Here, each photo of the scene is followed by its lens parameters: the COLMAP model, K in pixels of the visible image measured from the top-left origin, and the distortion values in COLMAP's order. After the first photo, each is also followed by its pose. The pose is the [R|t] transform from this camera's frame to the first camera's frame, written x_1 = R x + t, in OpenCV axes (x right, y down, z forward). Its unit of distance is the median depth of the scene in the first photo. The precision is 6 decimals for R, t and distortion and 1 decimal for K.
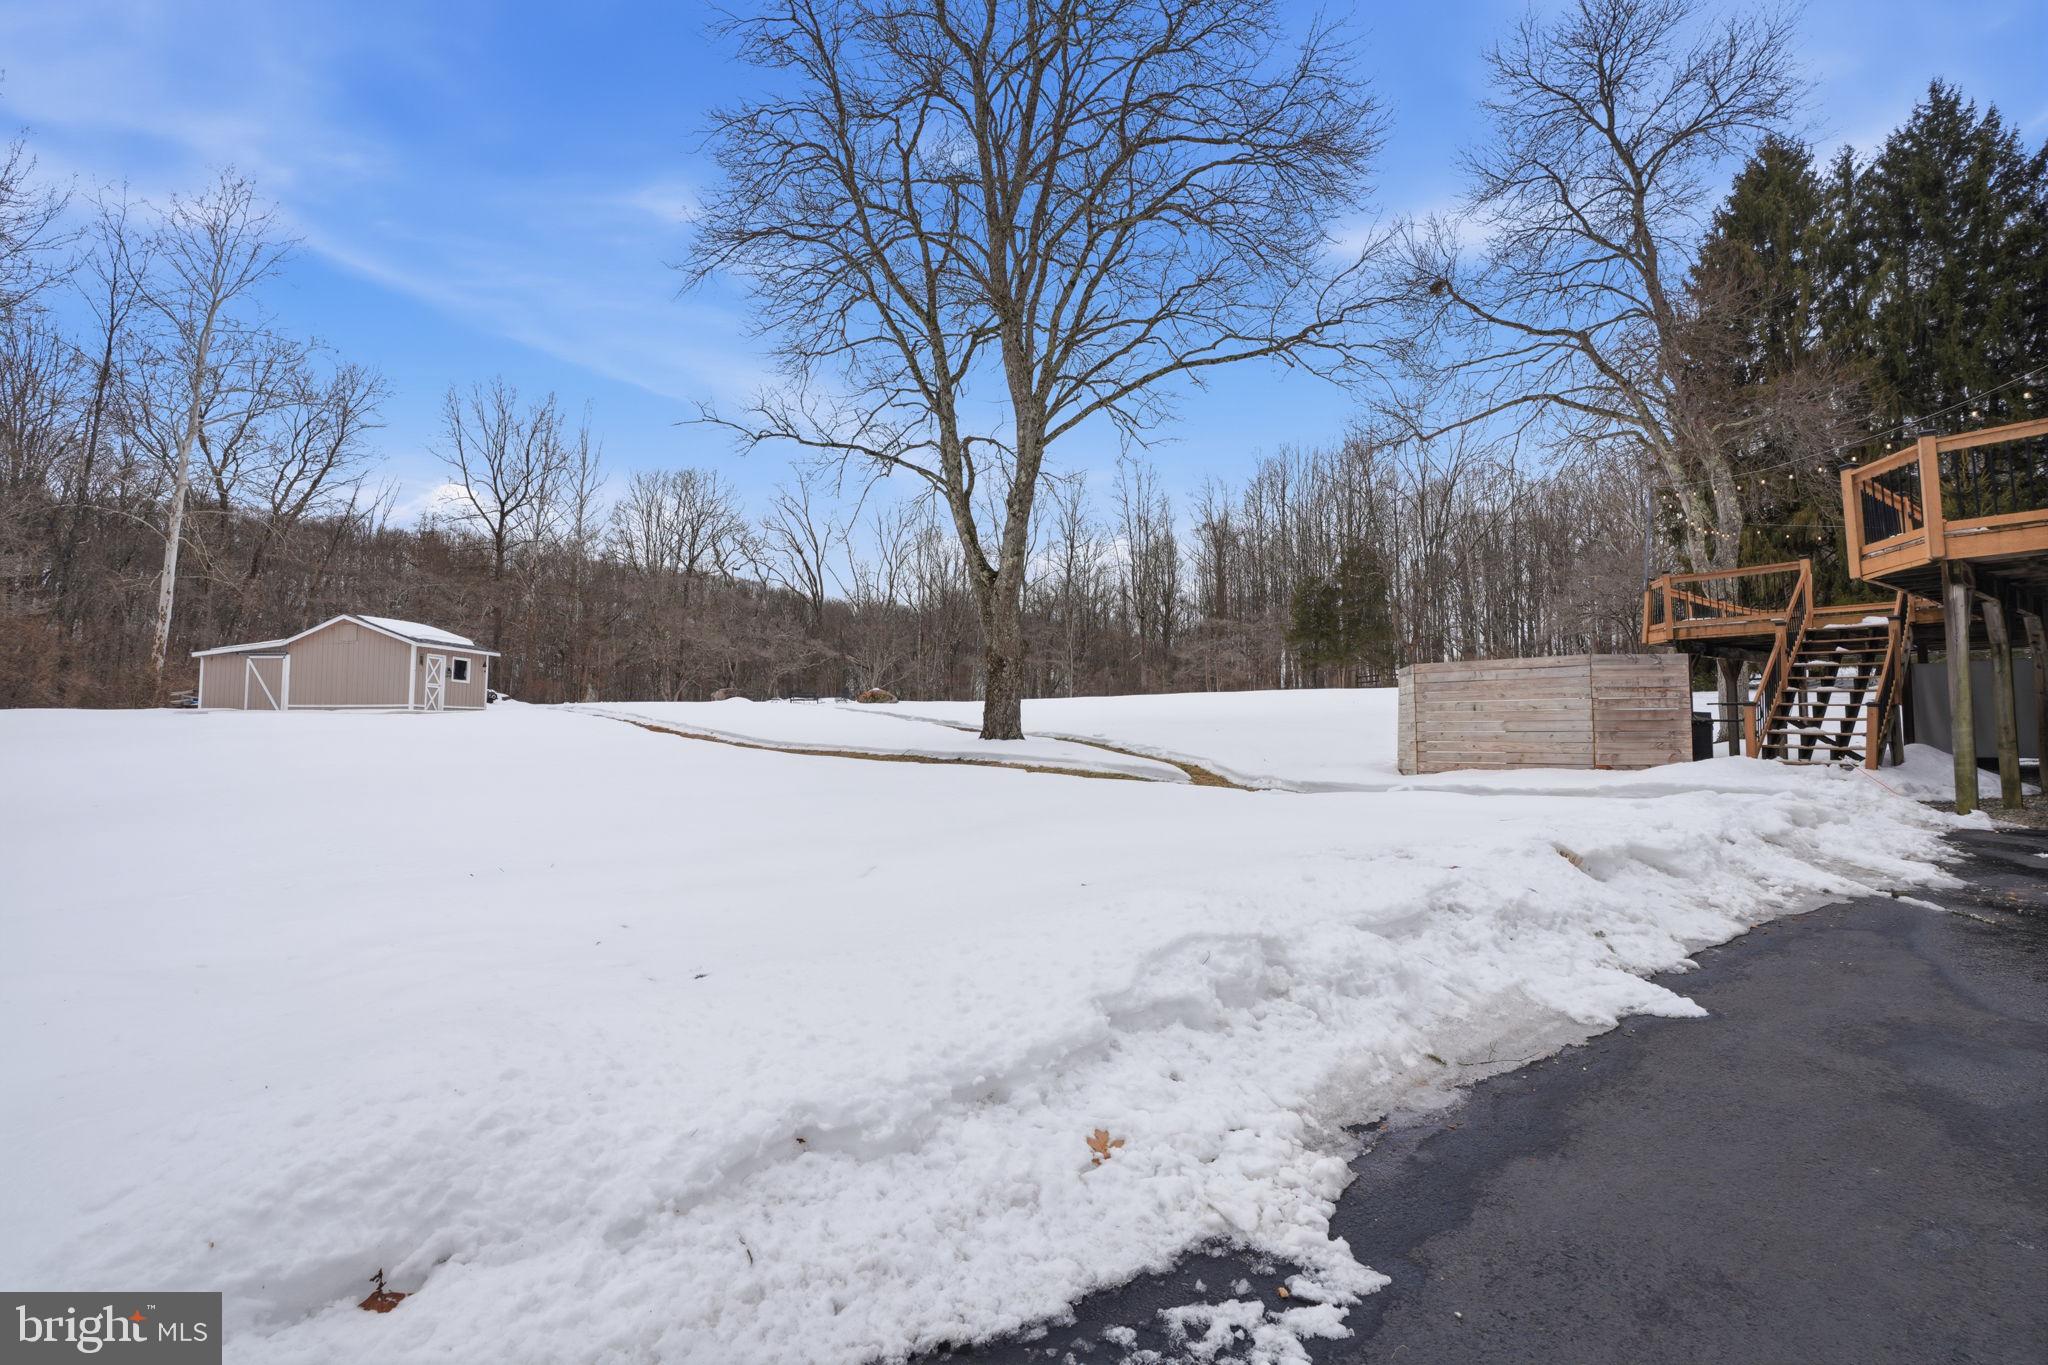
lens RADIAL K [[934.0, 0, 1021.4], [0, 934.0, 676.1], [0, 0, 1]] dist [-0.063625, 0.019601]
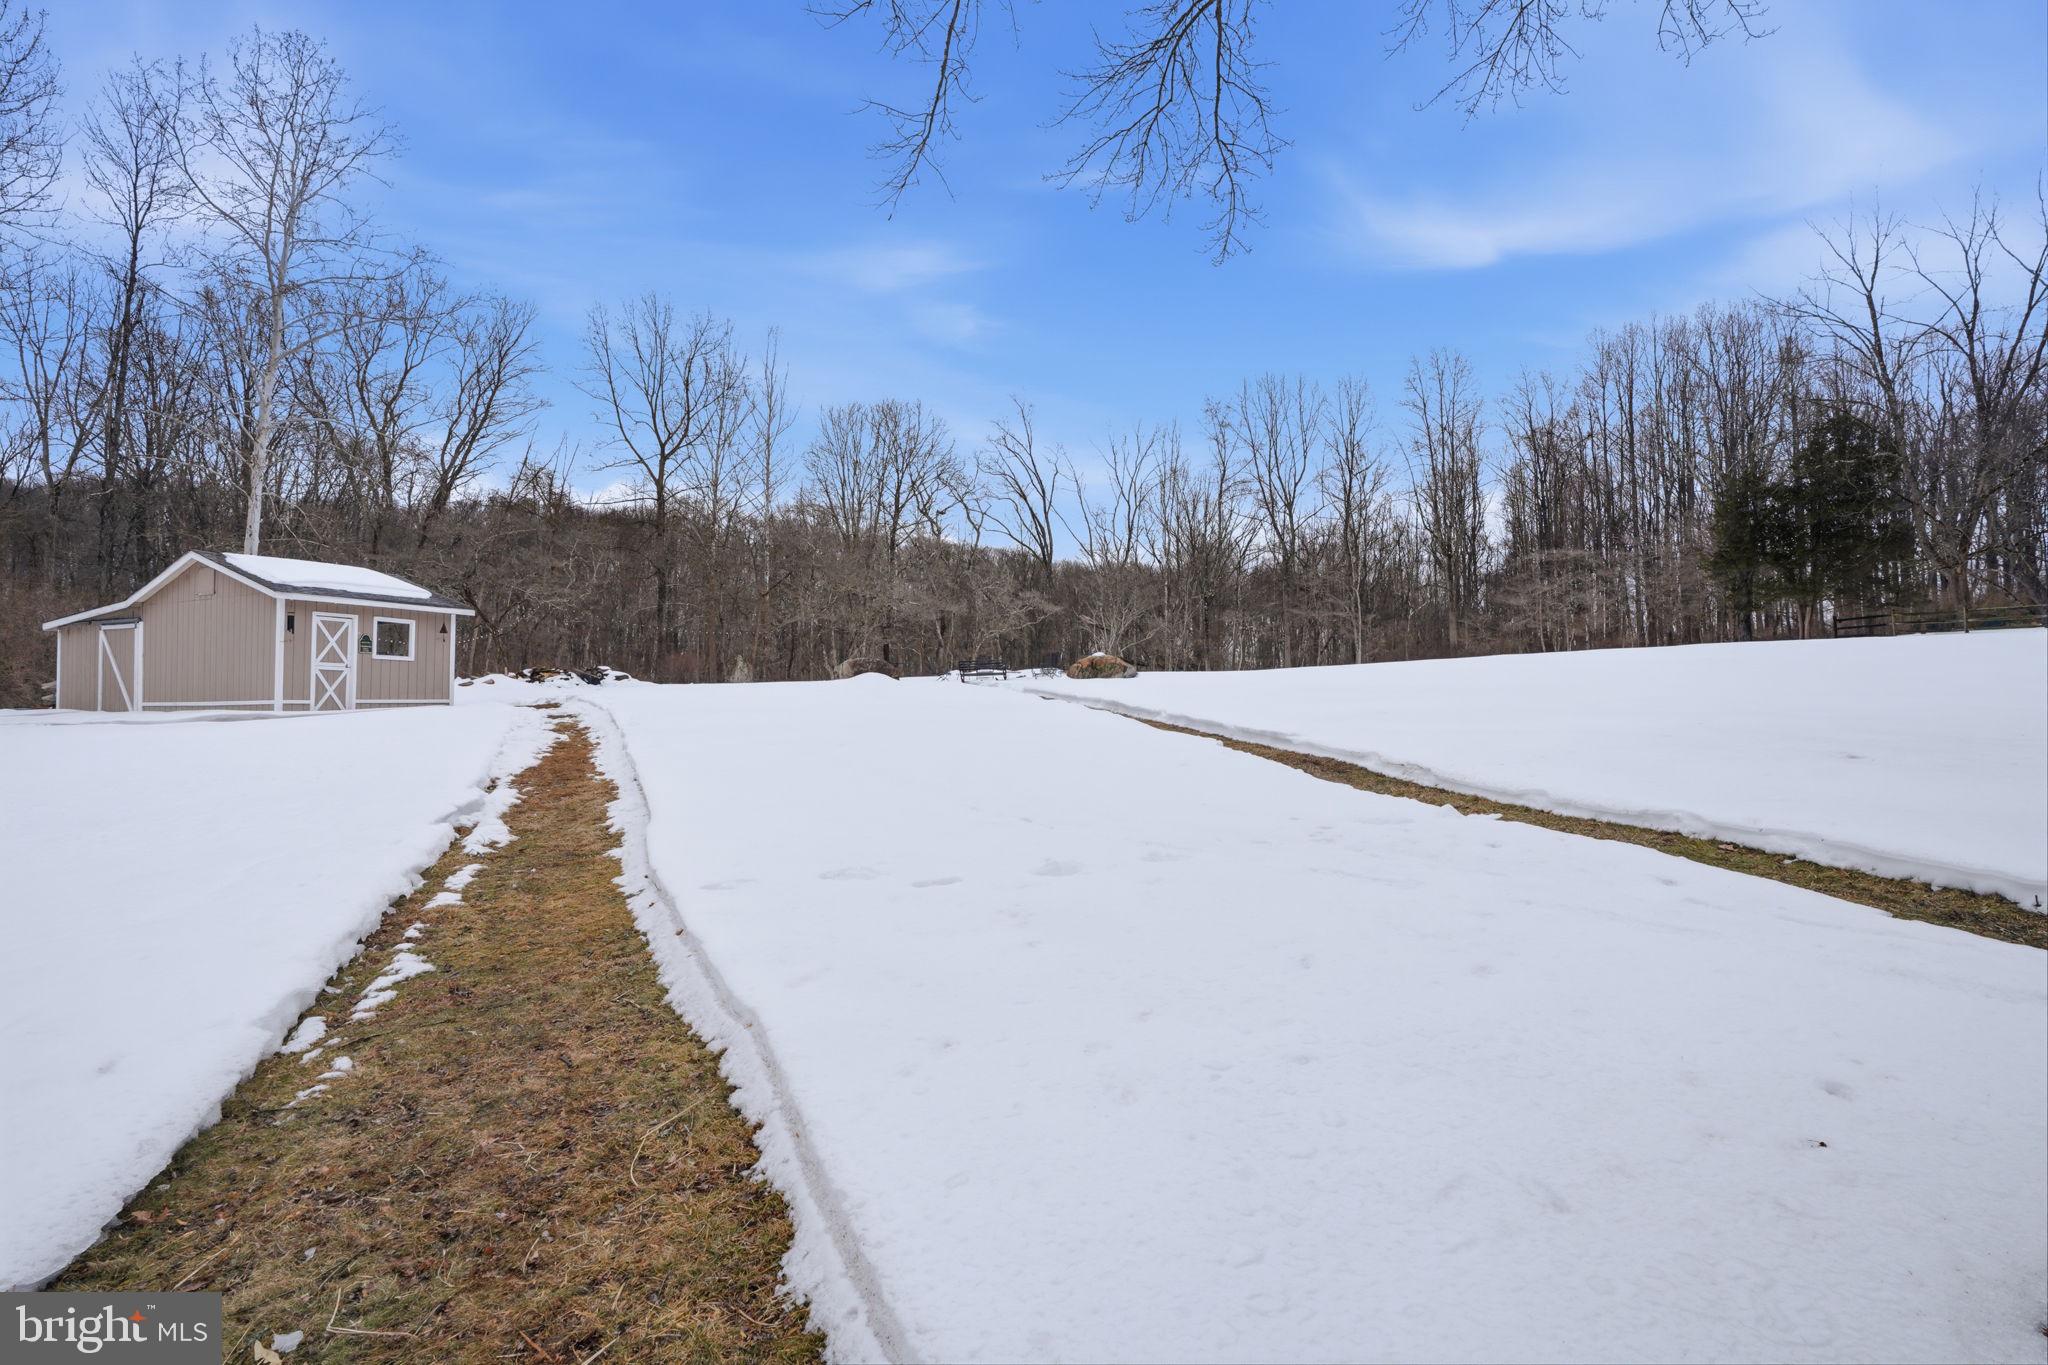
lens RADIAL K [[934.0, 0, 1021.4], [0, 934.0, 676.1], [0, 0, 1]] dist [-0.063625, 0.019601]
pose [[0.965666, -0.015470, -0.259328, -0.024332], [0.025378, 0.999069, 0.034900, 0.002785], [0.258546, -0.040283, 0.965159, 0.205588]]
